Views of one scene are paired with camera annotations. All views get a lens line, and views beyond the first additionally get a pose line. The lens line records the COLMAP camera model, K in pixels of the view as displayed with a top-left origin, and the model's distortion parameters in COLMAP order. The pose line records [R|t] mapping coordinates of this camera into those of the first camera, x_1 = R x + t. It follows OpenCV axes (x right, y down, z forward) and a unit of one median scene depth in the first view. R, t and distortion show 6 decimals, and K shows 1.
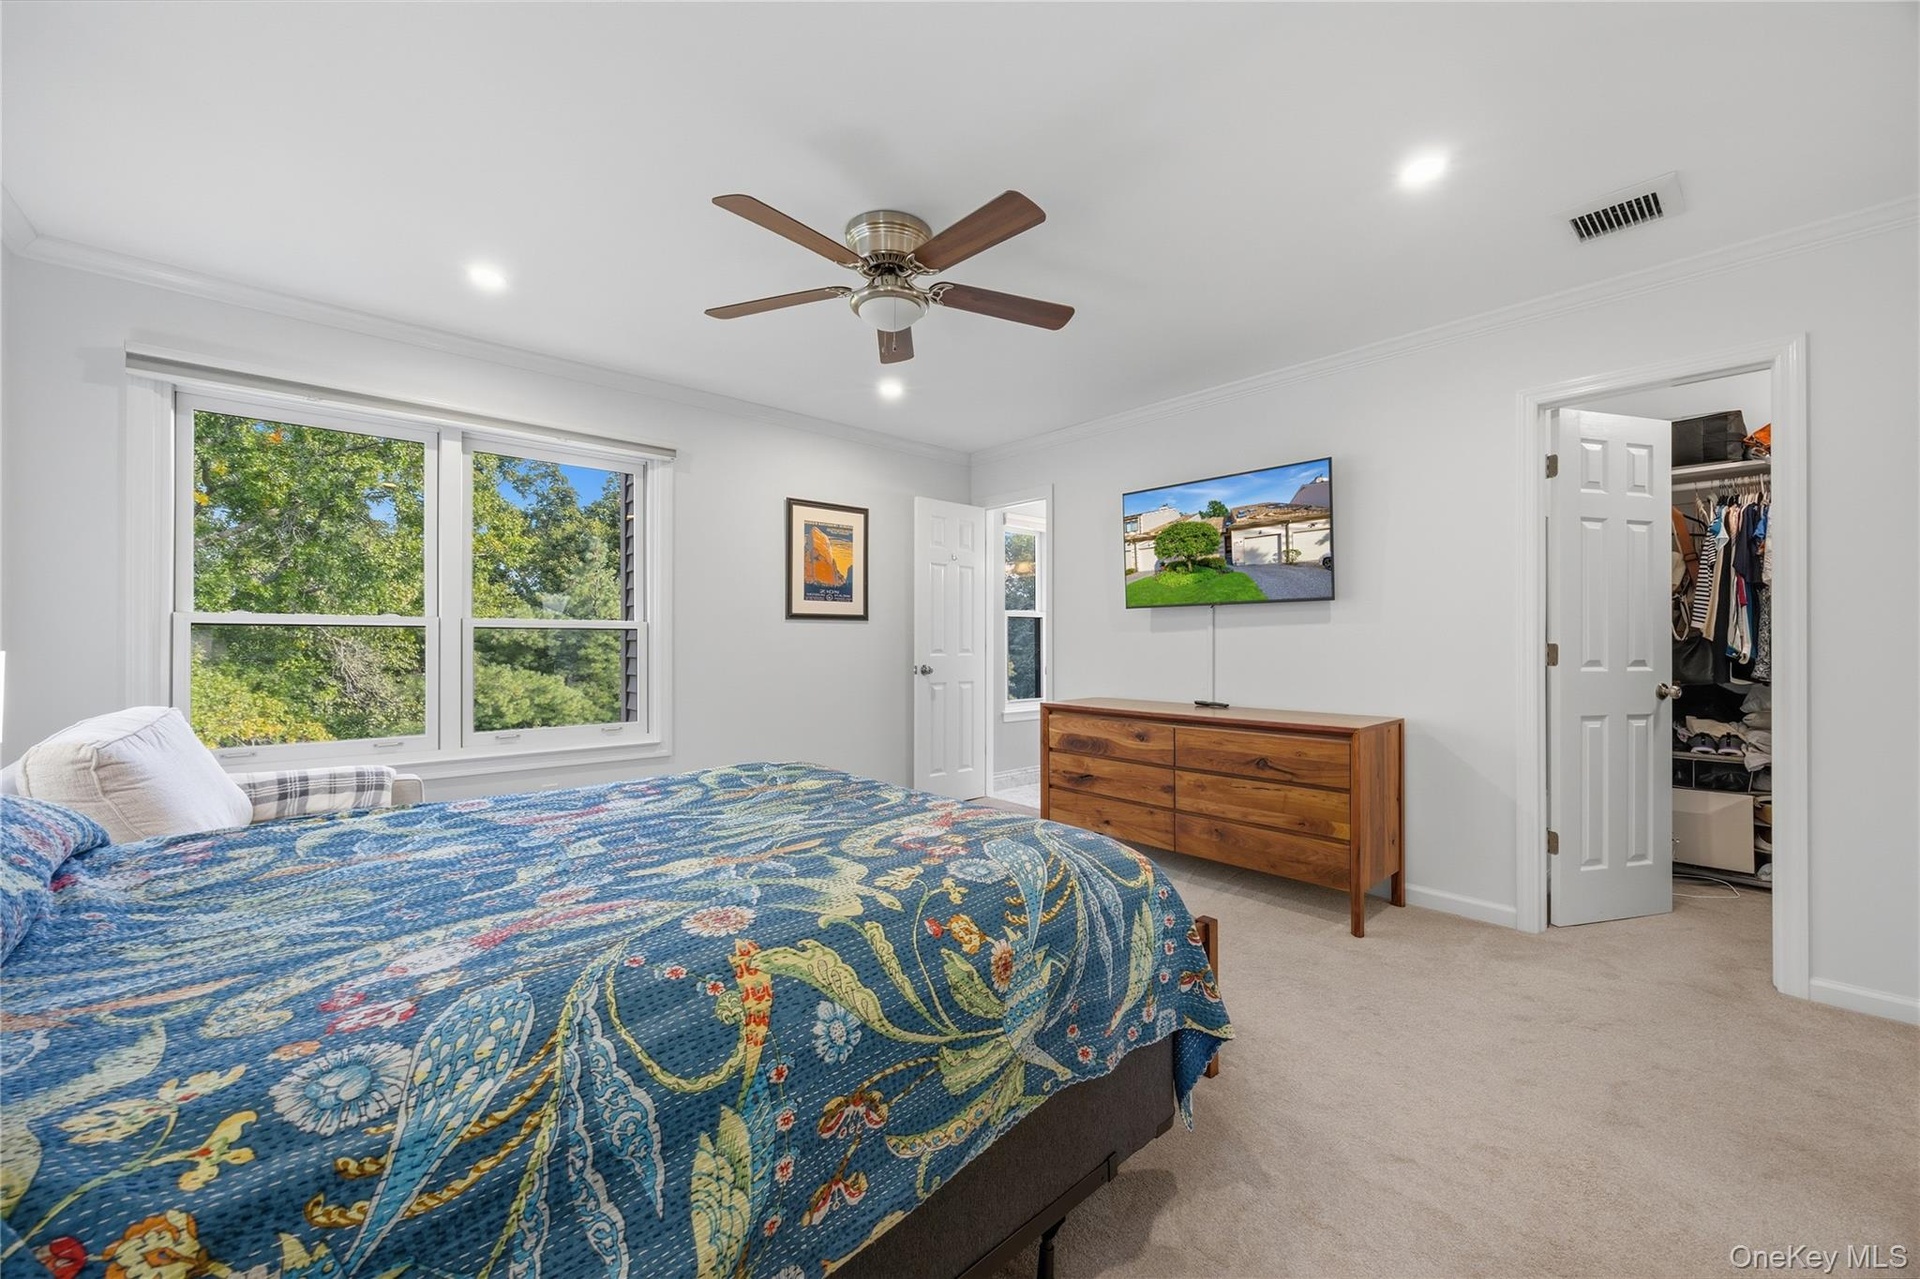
lens RADIAL K [[739.9, 0, 968.9], [0, 739.9, 633.3], [0, 0, 1]] dist [-0.002574, -0.000237]
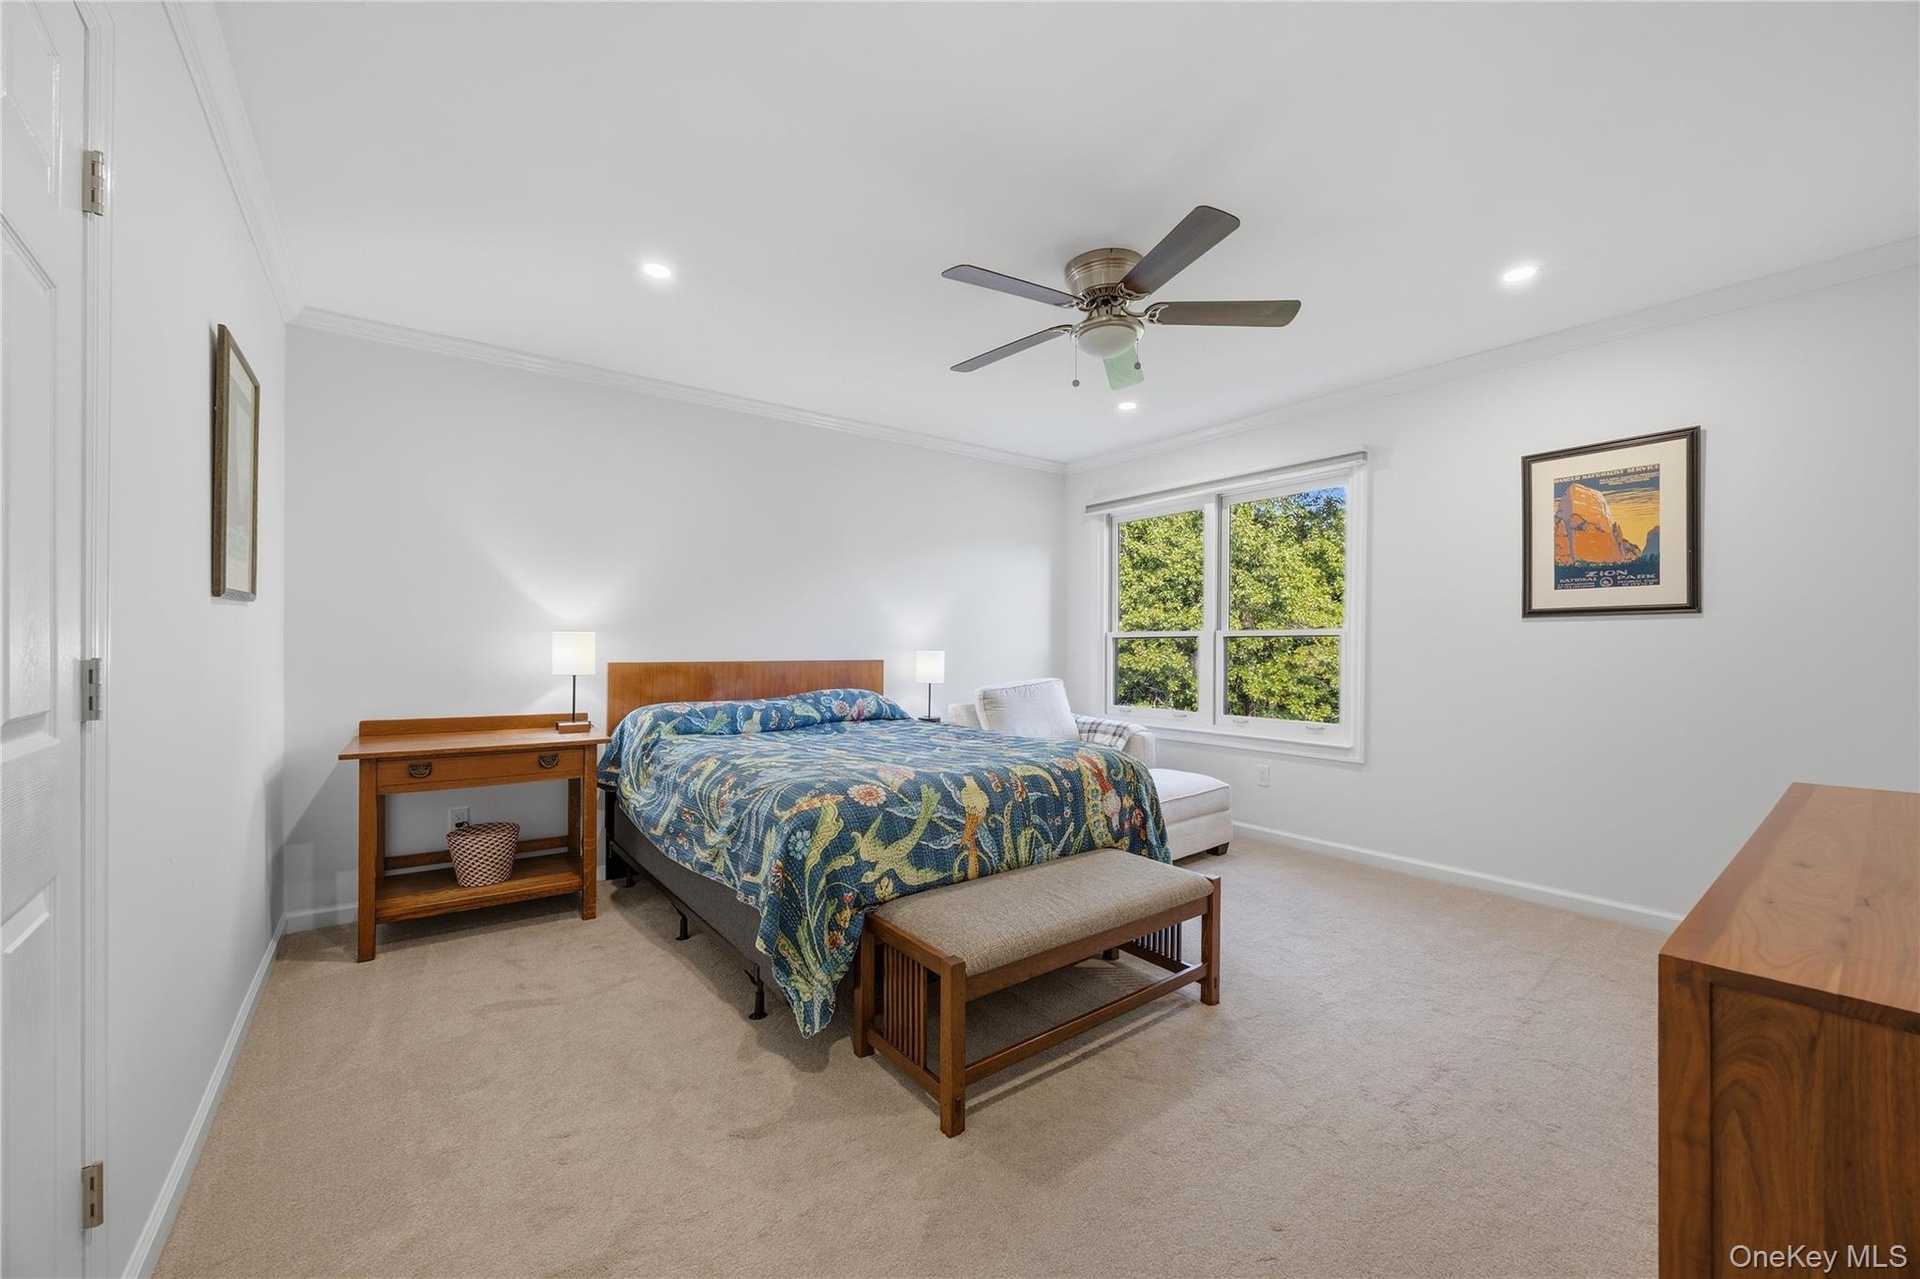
lens RADIAL K [[739.9, 0, 968.9], [0, 739.9, 633.3], [0, 0, 1]] dist [-0.002574, -0.000237]
pose [[-0.075833, -0.020798, -0.996904, 0.543129], [0.008802, 0.999730, -0.021527, 0.008067], [0.997082, -0.010407, -0.075629, 0.490370]]
